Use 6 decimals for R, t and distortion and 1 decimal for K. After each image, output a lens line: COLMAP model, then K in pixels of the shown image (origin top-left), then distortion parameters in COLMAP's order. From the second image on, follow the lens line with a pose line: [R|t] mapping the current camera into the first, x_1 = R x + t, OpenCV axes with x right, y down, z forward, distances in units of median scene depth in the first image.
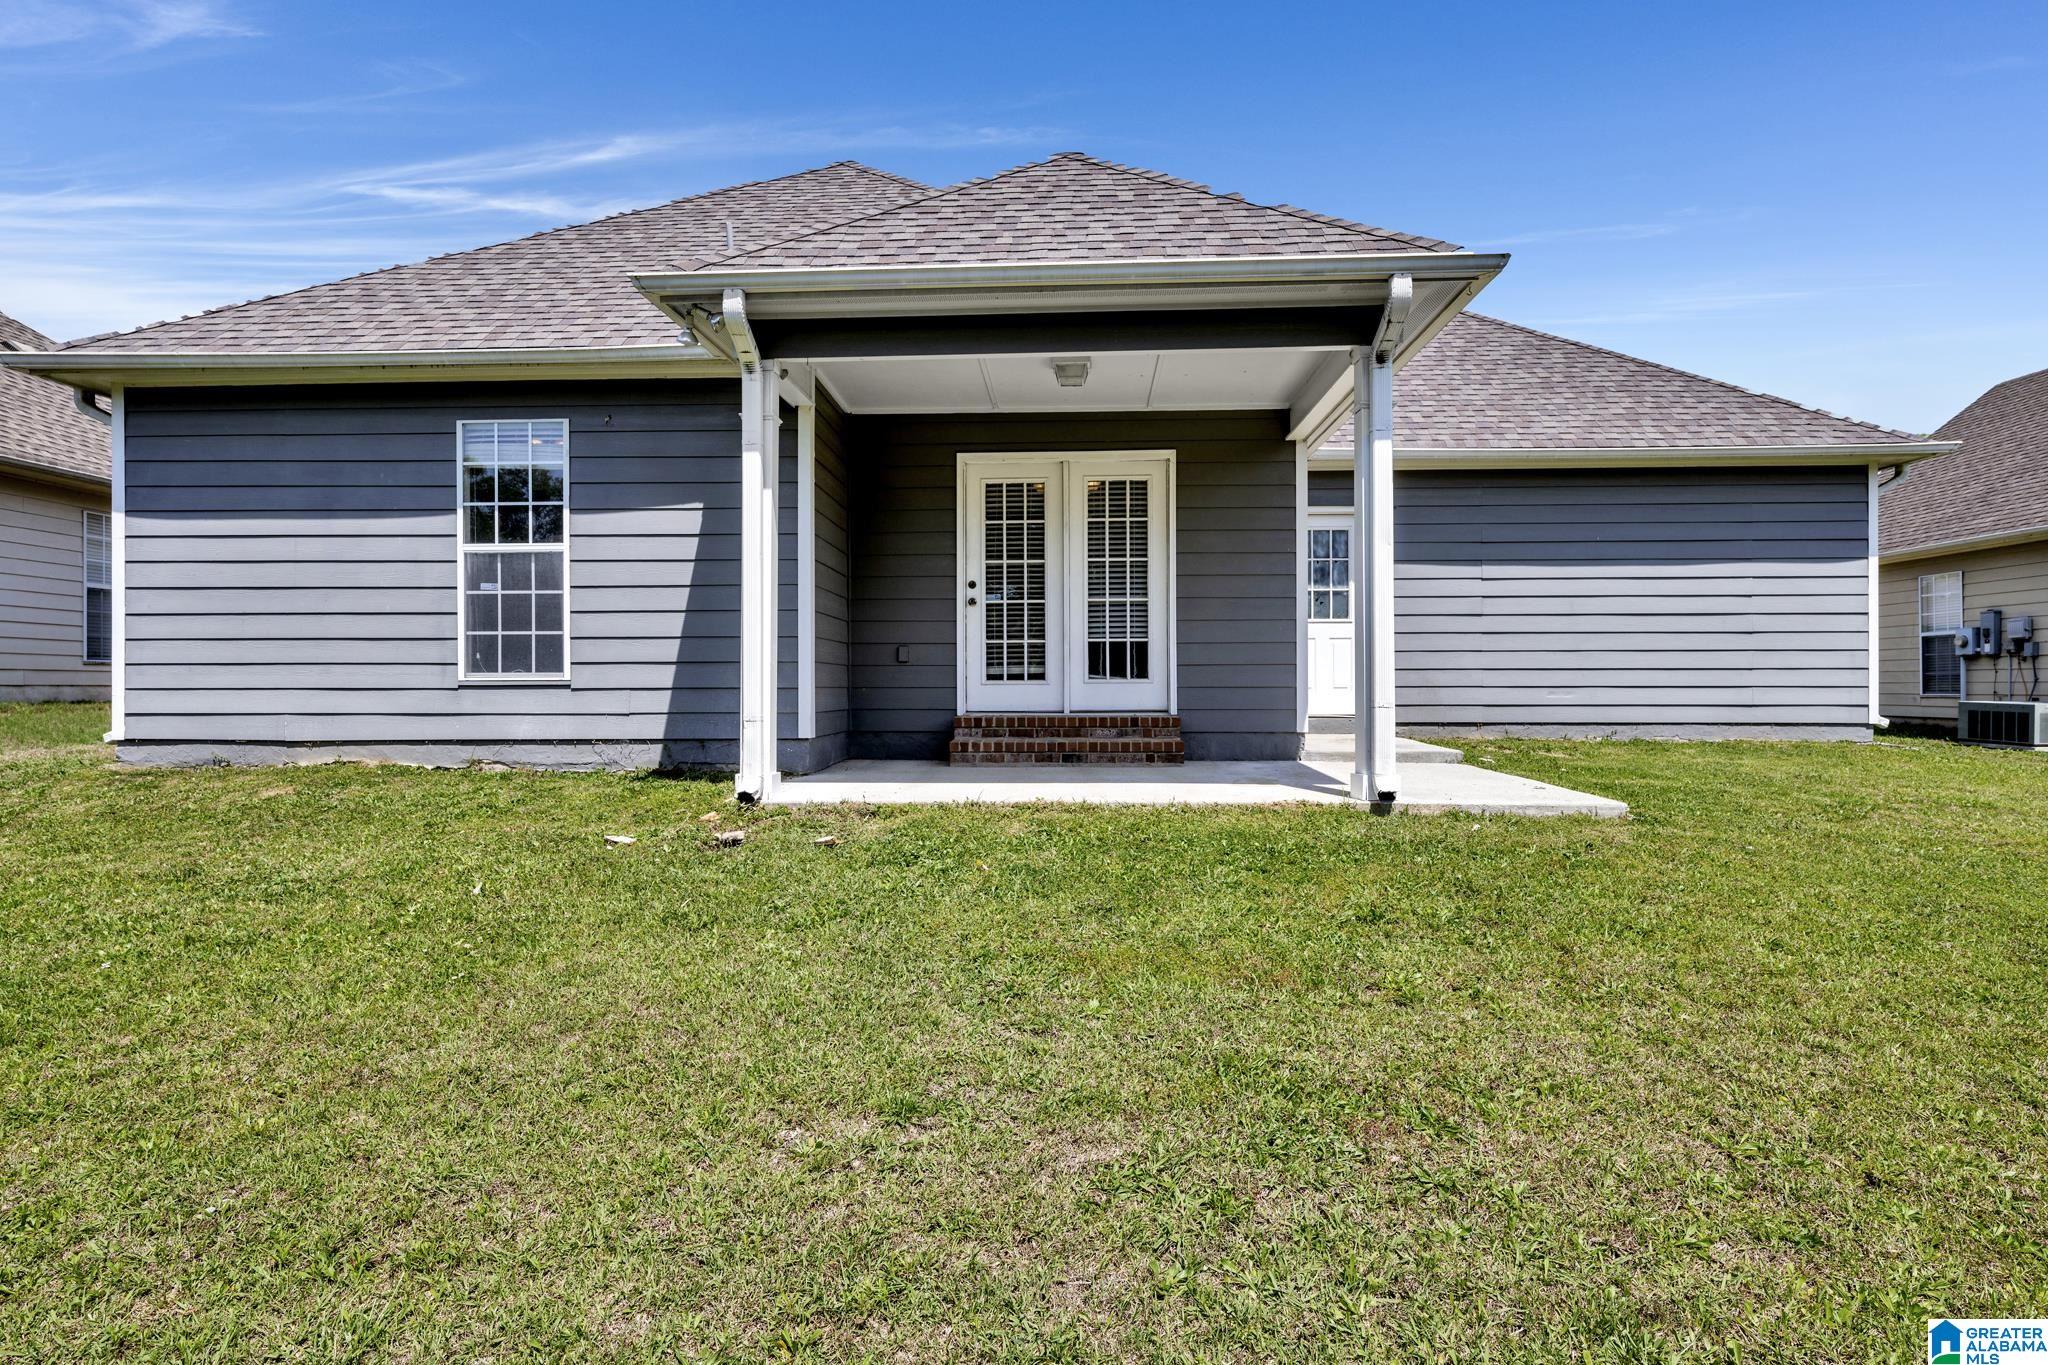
lens RADIAL K [[1066.4, 0, 1024.0], [0, 1066.4, 682.5], [0, 0, 1]] dist [0.001949, 0.000122]
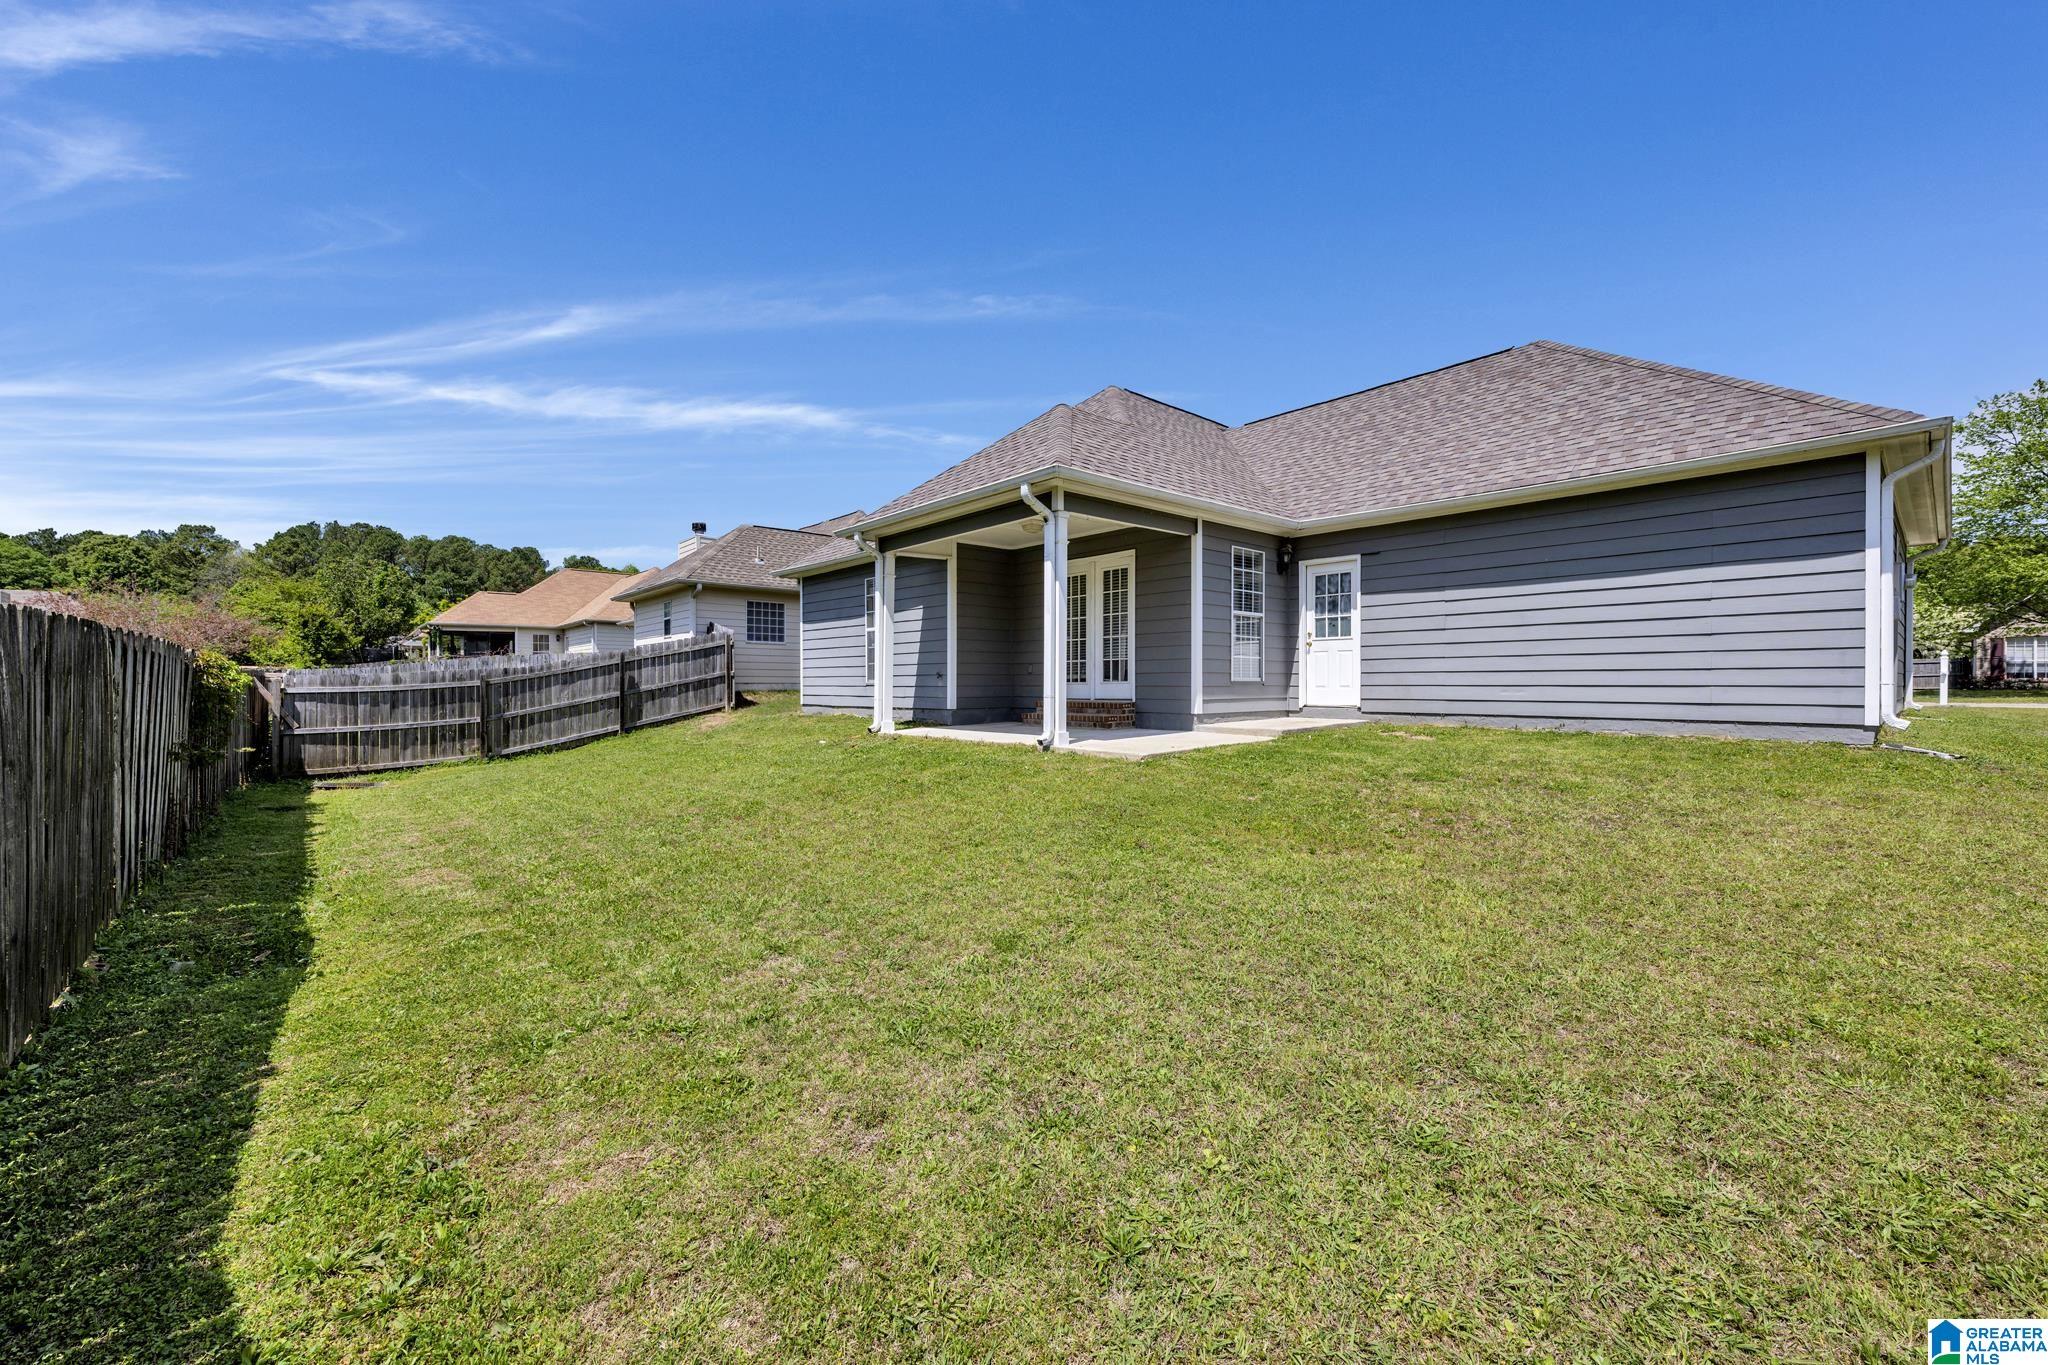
lens RADIAL K [[801.8, 0, 1024.0], [0, 801.8, 682.5], [0, 0, 1]] dist [0.007508, -0.000001]
pose [[0.698105, -0.001536, -0.715994, 0.936800], [0.003311, 0.999994, 0.001083, -0.003374], [0.715988, -0.003127, 0.698106, -0.038800]]
